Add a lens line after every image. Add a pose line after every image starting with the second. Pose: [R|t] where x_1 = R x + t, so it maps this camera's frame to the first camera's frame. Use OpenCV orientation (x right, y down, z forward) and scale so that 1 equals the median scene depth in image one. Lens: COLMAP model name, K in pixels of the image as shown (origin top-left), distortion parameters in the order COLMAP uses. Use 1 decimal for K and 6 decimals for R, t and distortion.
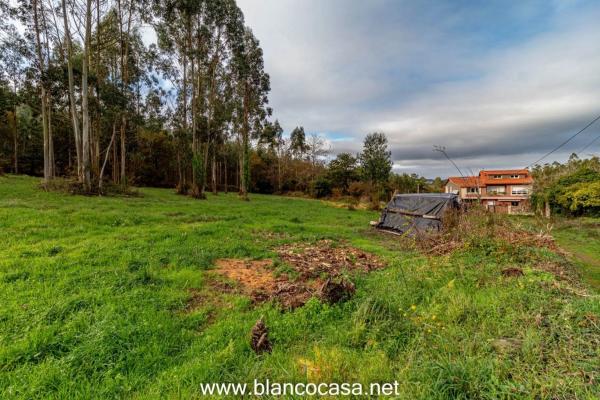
lens RADIAL K [[278.2, 0, 300.0], [0, 278.2, 190.2], [0, 0, 1]] dist [-0.012351, 0.001710]
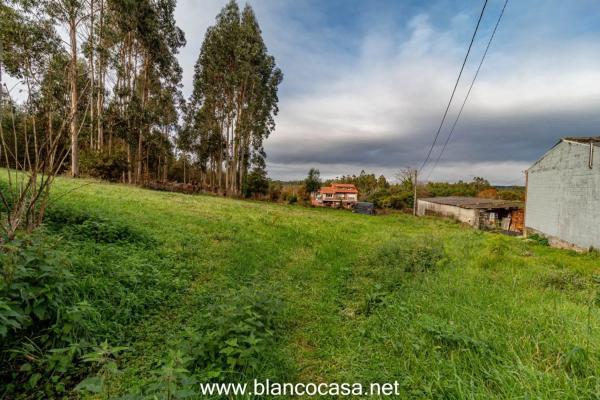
lens RADIAL K [[266.7, 0, 294.4], [0, 266.7, 200.4], [0, 0, 1]] dist [-0.028330, -0.000053]
pose [[0.850559, 0.012846, 0.525723, -2.002707], [-0.038442, 0.998546, 0.037794, -0.116713], [-0.524473, -0.052356, 0.849816, -1.304186]]
